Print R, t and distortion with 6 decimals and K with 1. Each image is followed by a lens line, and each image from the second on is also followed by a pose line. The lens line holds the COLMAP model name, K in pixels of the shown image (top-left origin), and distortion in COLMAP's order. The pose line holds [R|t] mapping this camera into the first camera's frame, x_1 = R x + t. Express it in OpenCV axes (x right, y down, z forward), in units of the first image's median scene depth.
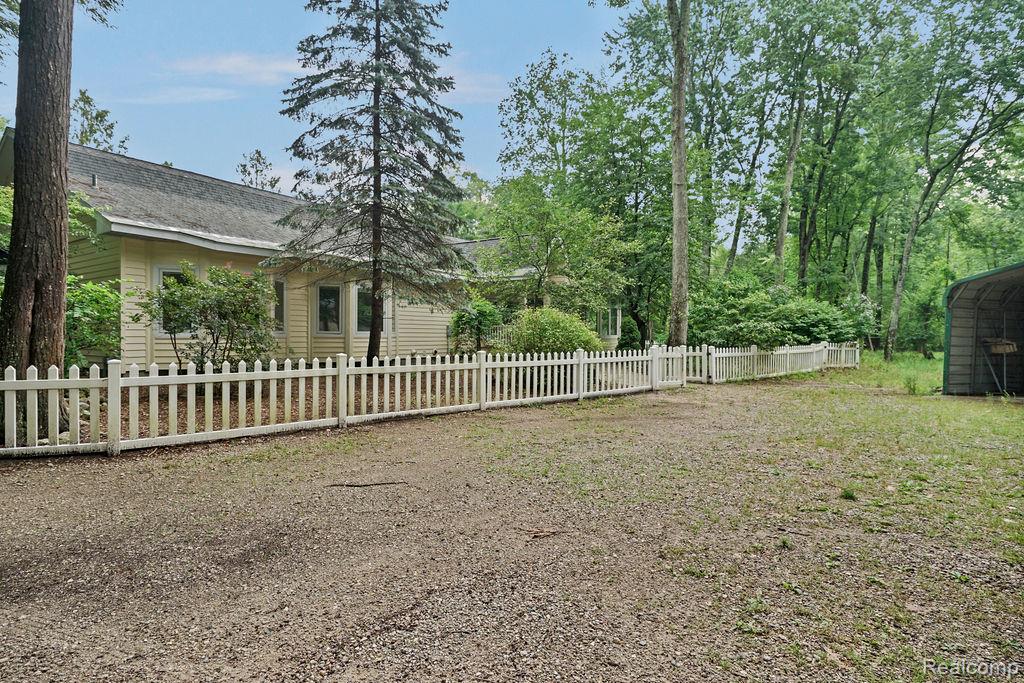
lens RADIAL K [[523.7, 0, 513.1], [0, 523.7, 338.9], [0, 0, 1]] dist [0.002717, 0.000955]
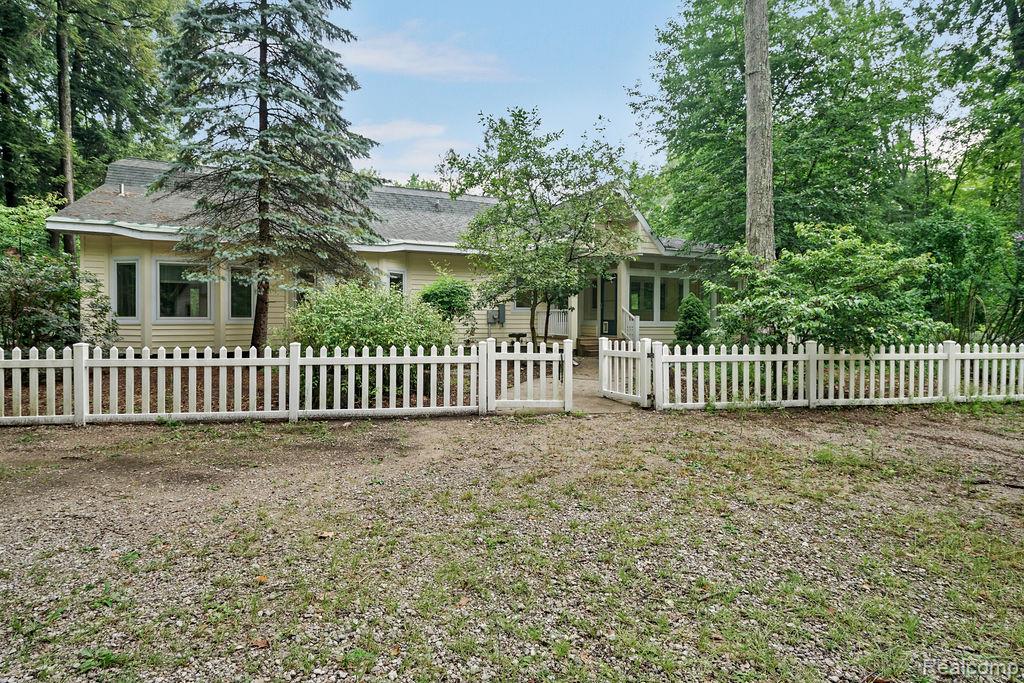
lens RADIAL K [[523.7, 0, 513.1], [0, 523.7, 338.9], [0, 0, 1]] dist [0.002717, 0.000955]
pose [[0.849942, 0.017144, -0.526597, 0.546675], [-0.004548, 0.999672, 0.025206, -0.002329], [0.526857, -0.019029, 0.849741, 0.458662]]
